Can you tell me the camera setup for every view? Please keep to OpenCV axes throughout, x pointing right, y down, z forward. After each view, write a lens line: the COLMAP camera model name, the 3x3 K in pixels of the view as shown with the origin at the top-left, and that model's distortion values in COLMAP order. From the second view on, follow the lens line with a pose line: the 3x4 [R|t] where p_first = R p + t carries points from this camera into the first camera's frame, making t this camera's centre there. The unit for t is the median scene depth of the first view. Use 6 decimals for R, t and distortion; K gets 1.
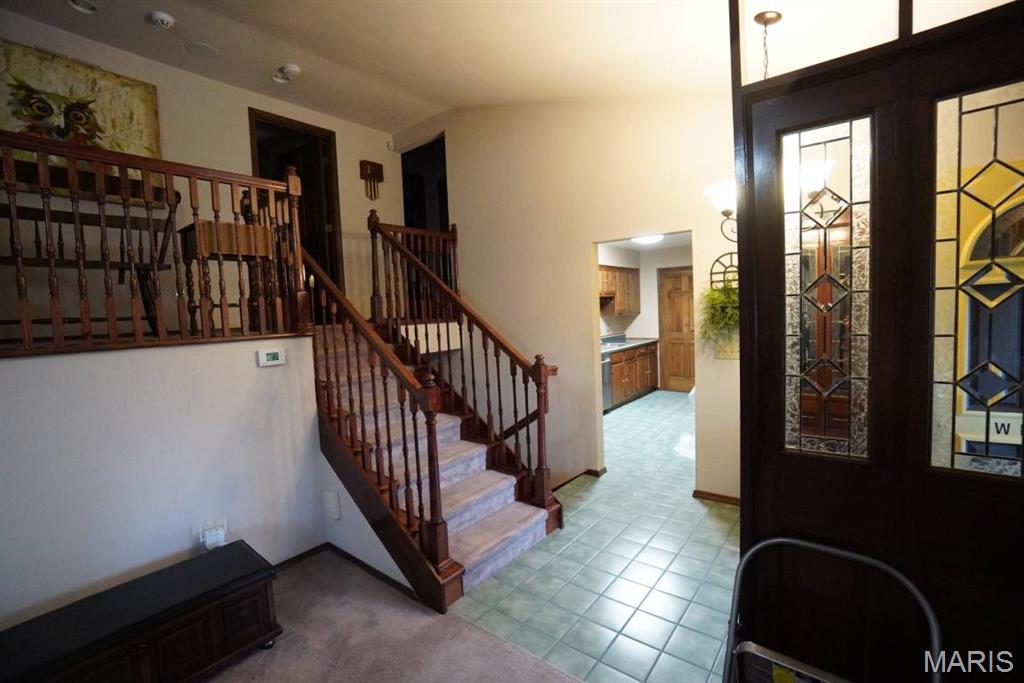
lens RADIAL K [[450.6, 0, 513.0], [0, 450.6, 344.1], [0, 0, 1]] dist [-0.066764, 0.023945]
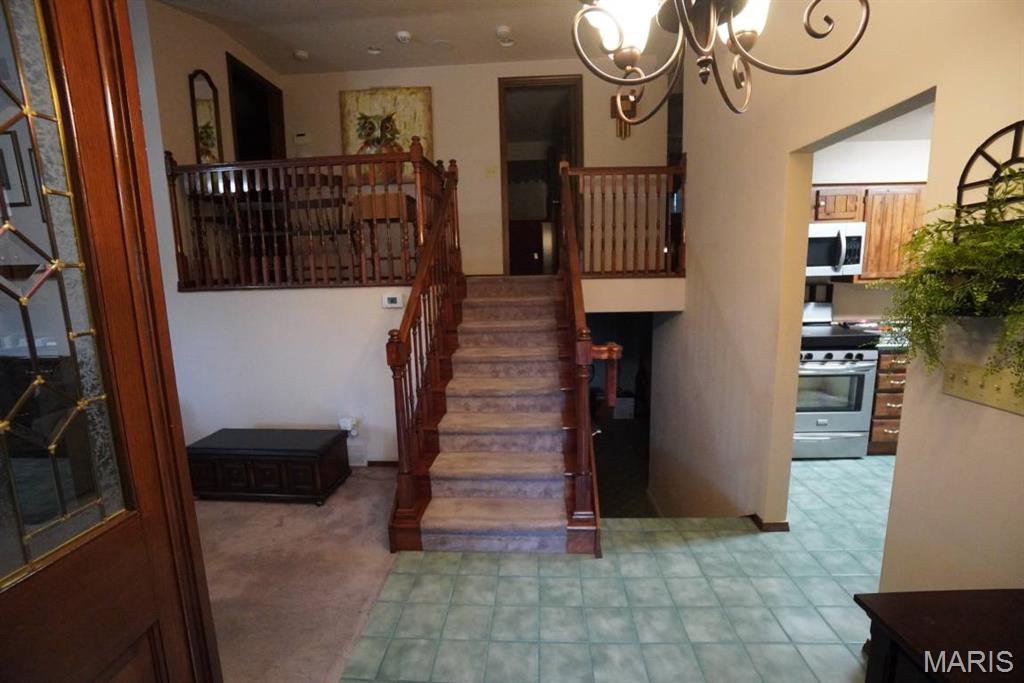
lens RADIAL K [[450.6, 0, 513.0], [0, 450.6, 344.1], [0, 0, 1]] dist [-0.066764, 0.023945]
pose [[0.581061, 0.159047, -0.798168, 0.441475], [-0.063808, 0.986603, 0.150143, -0.040255], [0.811355, -0.036312, 0.583425, 0.346540]]
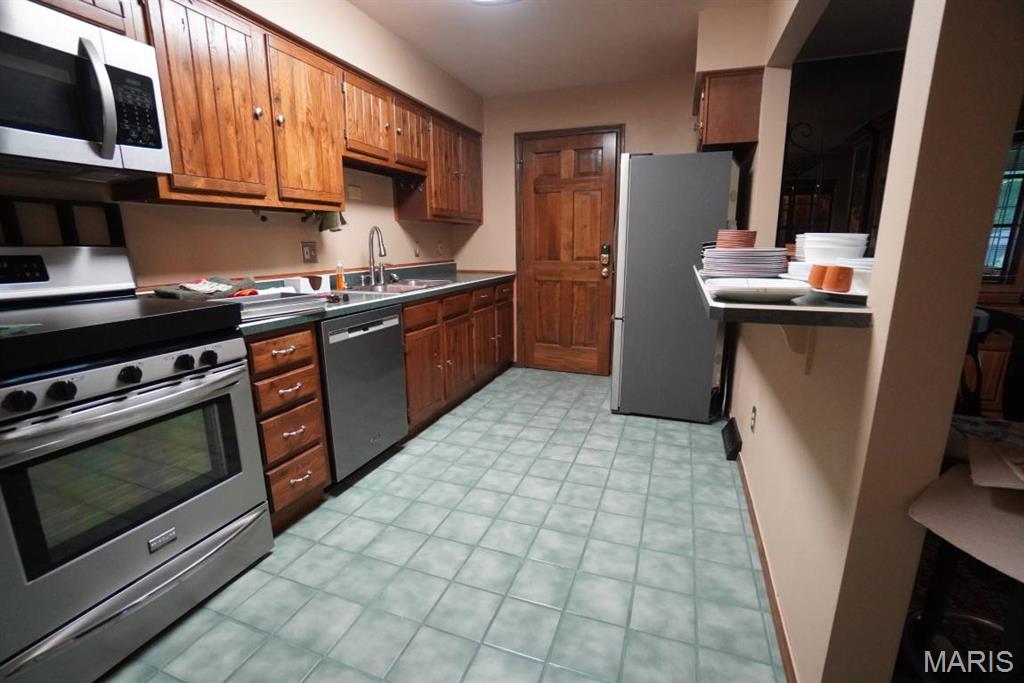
lens RADIAL K [[450.6, 0, 513.0], [0, 450.6, 344.1], [0, 0, 1]] dist [-0.066764, 0.023945]
pose [[0.949141, -0.030853, 0.313335, 0.293633], [-0.011792, 0.991005, 0.133303, 0.002276], [-0.314629, -0.130218, 0.940240, 0.938671]]
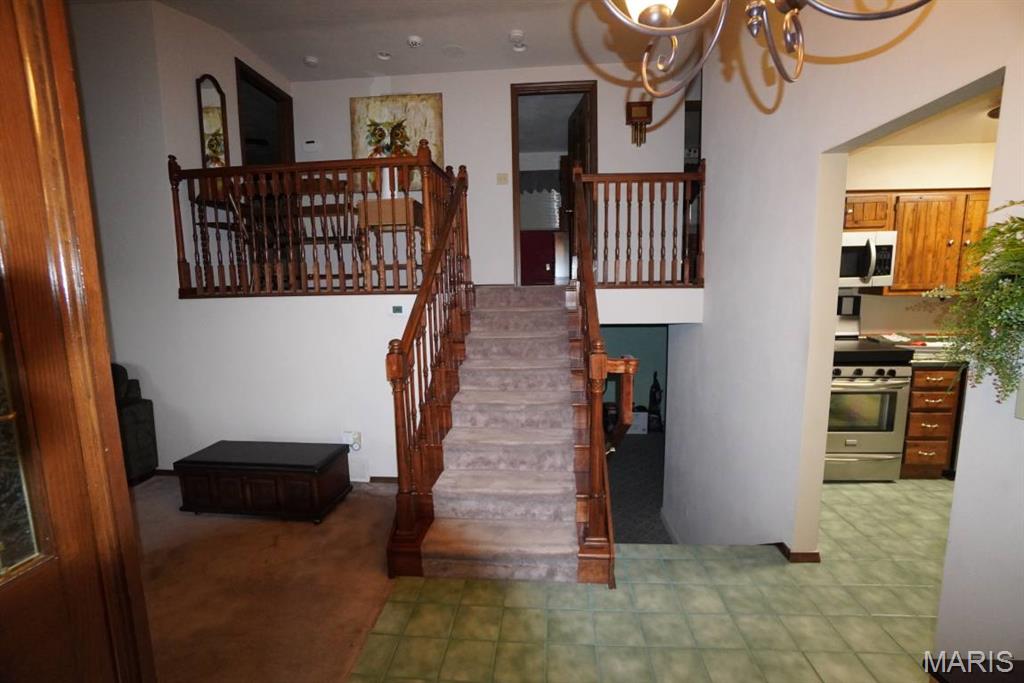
lens RADIAL K [[450.6, 0, 513.0], [0, 450.6, 344.1], [0, 0, 1]] dist [-0.066764, 0.023945]
pose [[0.560079, 0.144554, -0.815730, 0.412486], [-0.070679, 0.989407, 0.126802, -0.035835], [0.825419, -0.013364, 0.564363, 0.370192]]
